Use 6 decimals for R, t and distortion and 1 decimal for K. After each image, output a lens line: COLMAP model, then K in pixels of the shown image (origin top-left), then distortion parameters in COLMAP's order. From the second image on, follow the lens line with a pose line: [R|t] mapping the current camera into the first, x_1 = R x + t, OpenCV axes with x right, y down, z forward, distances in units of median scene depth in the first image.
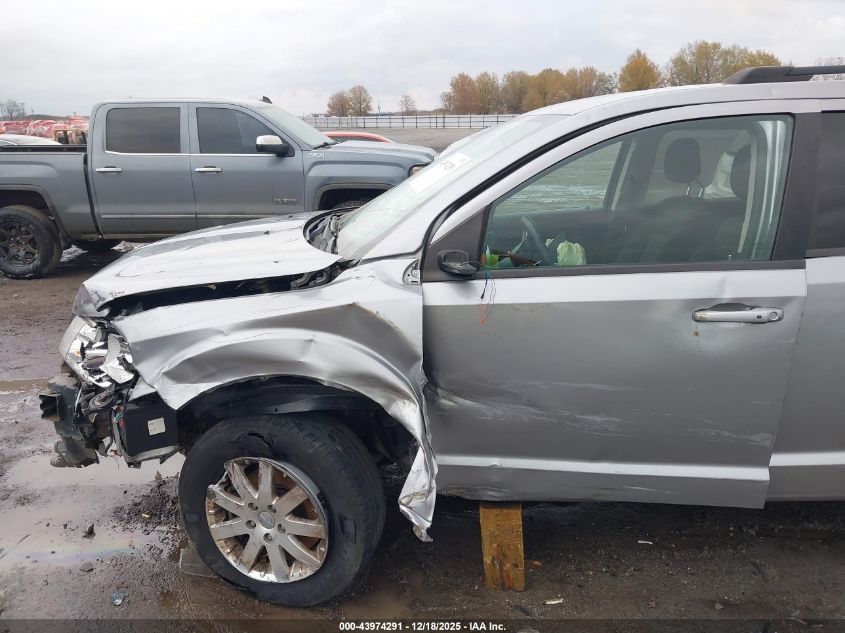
lens RADIAL K [[652.7, 0, 422.7], [0, 652.7, 301.9], [0, 0, 1]] dist [0.001545, -0.008339]
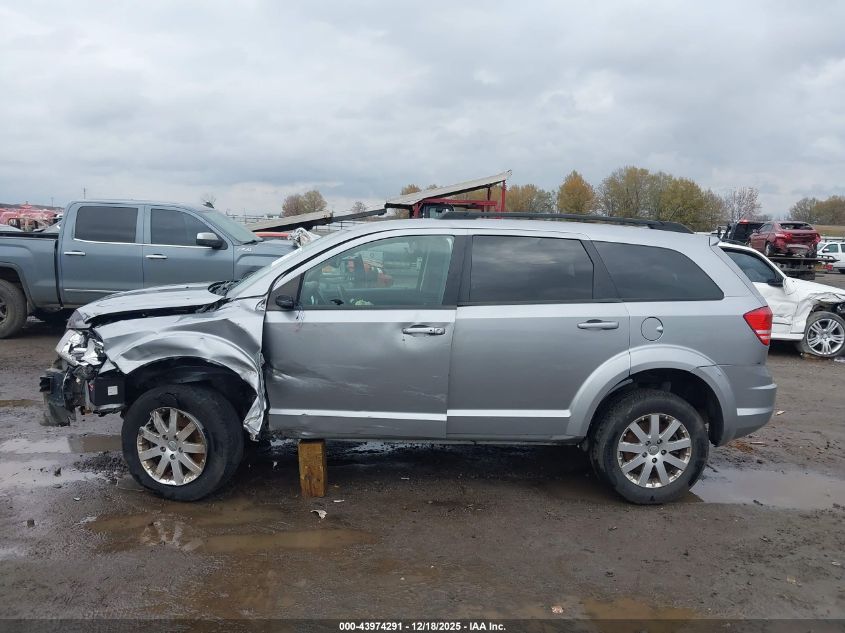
lens RADIAL K [[652.7, 0, 422.7], [0, 652.7, 301.9], [0, 0, 1]] dist [0.001545, -0.008339]
pose [[0.996423, 0.037109, 0.075917, 0.279856], [-0.024872, 0.987410, -0.156215, 0.209003], [-0.080758, 0.153768, 0.984801, -0.828999]]
